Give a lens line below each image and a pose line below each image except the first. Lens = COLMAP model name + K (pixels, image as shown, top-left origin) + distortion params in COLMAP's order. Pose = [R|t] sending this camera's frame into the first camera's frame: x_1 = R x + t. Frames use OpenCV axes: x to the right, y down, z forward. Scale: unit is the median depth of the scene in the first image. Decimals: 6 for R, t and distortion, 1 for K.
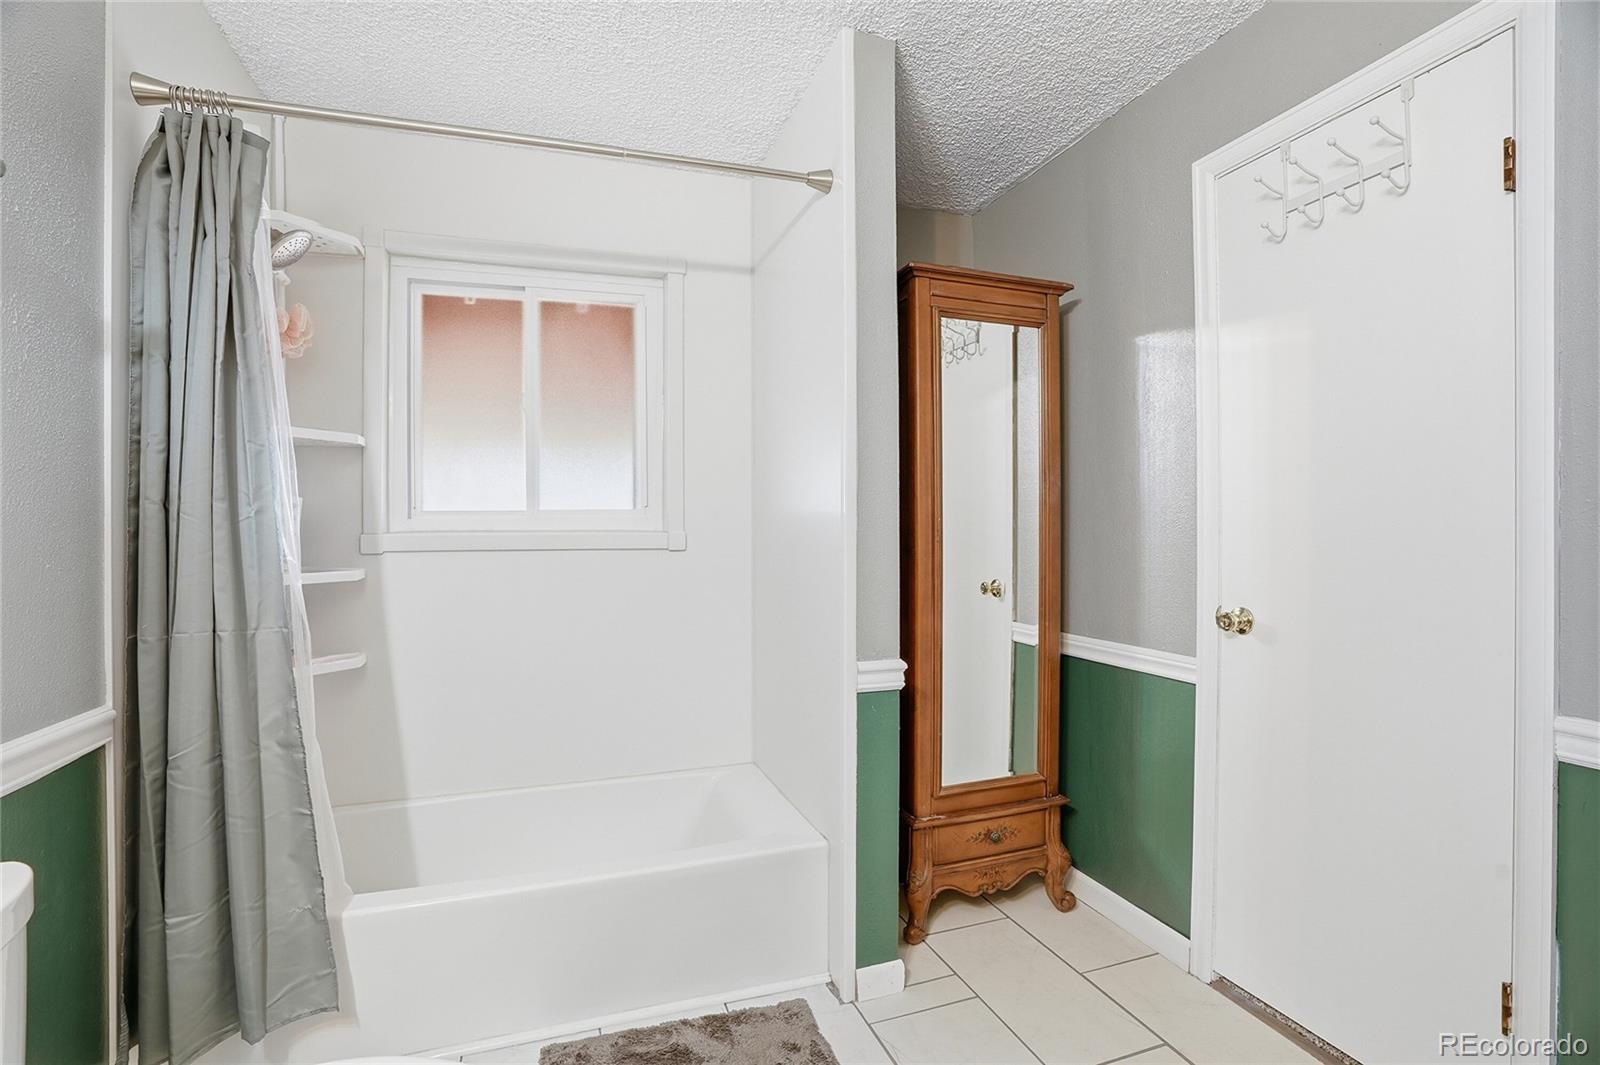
lens RADIAL K [[742.0, 0, 800.5], [0, 742.0, 534.7], [0, 0, 1]] dist [-0.053901, 0.016877]
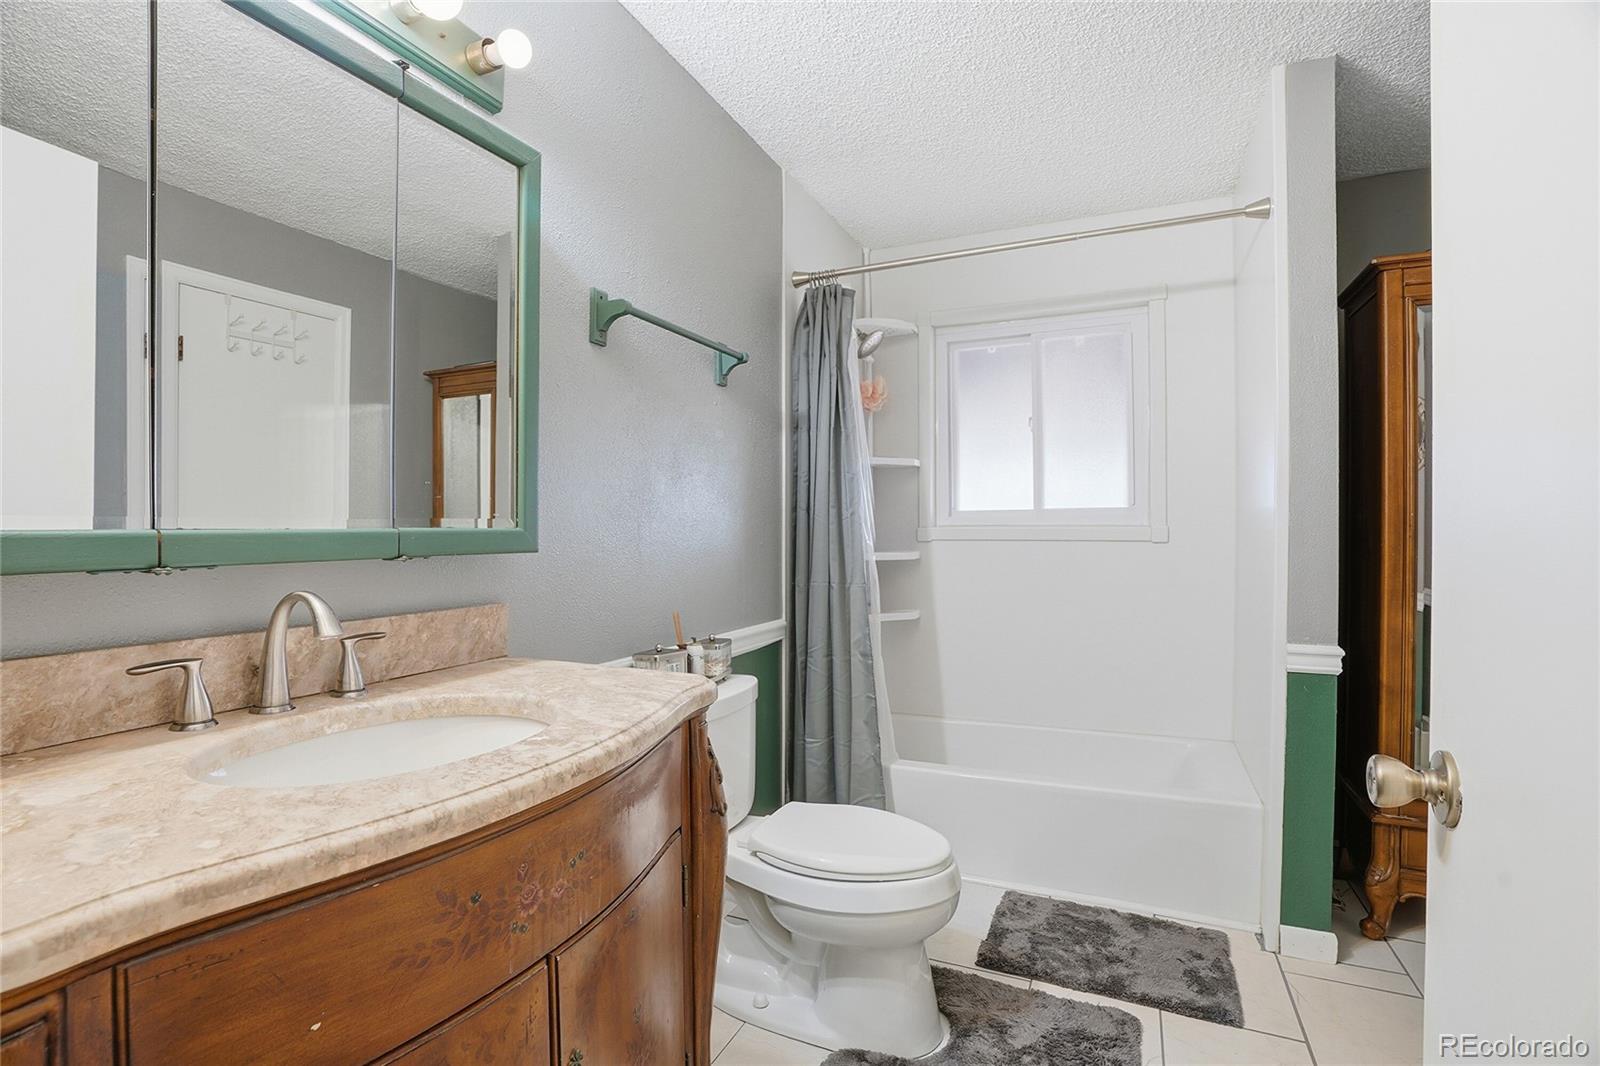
lens RADIAL K [[742.0, 0, 800.8], [0, 742.0, 533.2], [0, 0, 1]] dist [-0.053901, 0.016877]
pose [[0.734403, 0.007840, -0.678669, 0.331295], [-0.004169, 0.999967, 0.007040, 0.001345], [0.678701, -0.002341, 0.734411, -0.342738]]
